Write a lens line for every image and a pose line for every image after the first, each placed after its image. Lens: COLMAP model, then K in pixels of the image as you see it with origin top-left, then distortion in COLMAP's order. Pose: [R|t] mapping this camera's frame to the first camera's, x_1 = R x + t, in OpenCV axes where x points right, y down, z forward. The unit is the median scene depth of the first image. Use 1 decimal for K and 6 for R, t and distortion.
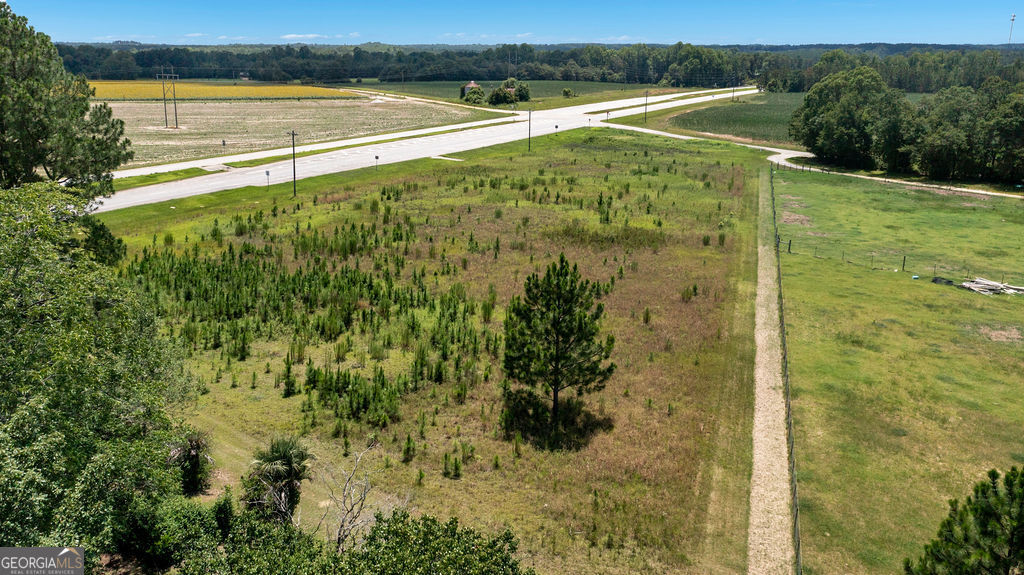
lens RADIAL K [[833.2, 0, 499.8], [0, 833.2, 283.0], [0, 0, 1]] dist [0.010300, 0.001704]
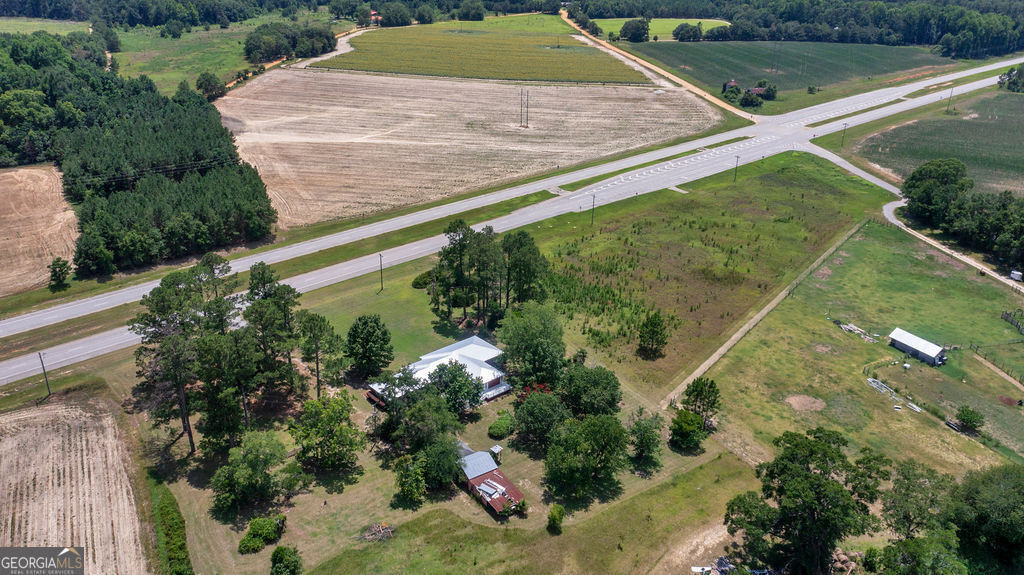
lens RADIAL K [[813.4, 0, 503.4], [0, 813.4, 289.5], [0, 0, 1]] dist [0.017452, -0.000714]
pose [[0.938457, 0.146896, -0.312603, 0.275909], [-0.097784, 0.981021, 0.167439, -0.337018], [0.331266, -0.126566, 0.935010, -1.327753]]
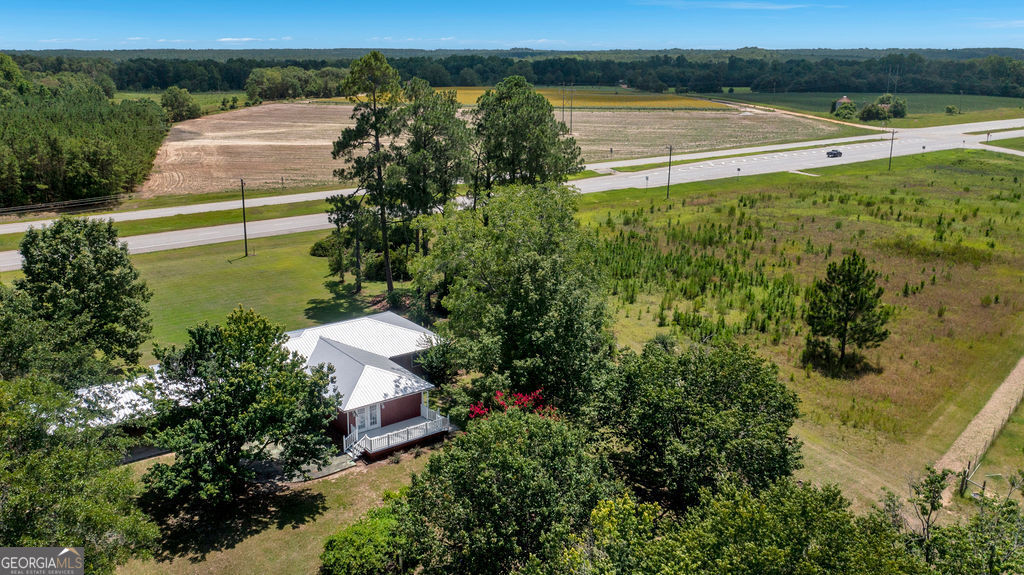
lens RADIAL K [[834.5, 0, 505.3], [0, 834.5, 243.3], [0, 0, 1]] dist [0.010850, 0.003356]
pose [[0.911951, 0.090222, -0.400256, 0.048330], [-0.110176, 0.993543, -0.027073, 0.029162], [0.395229, 0.068788, 0.916003, -0.292721]]
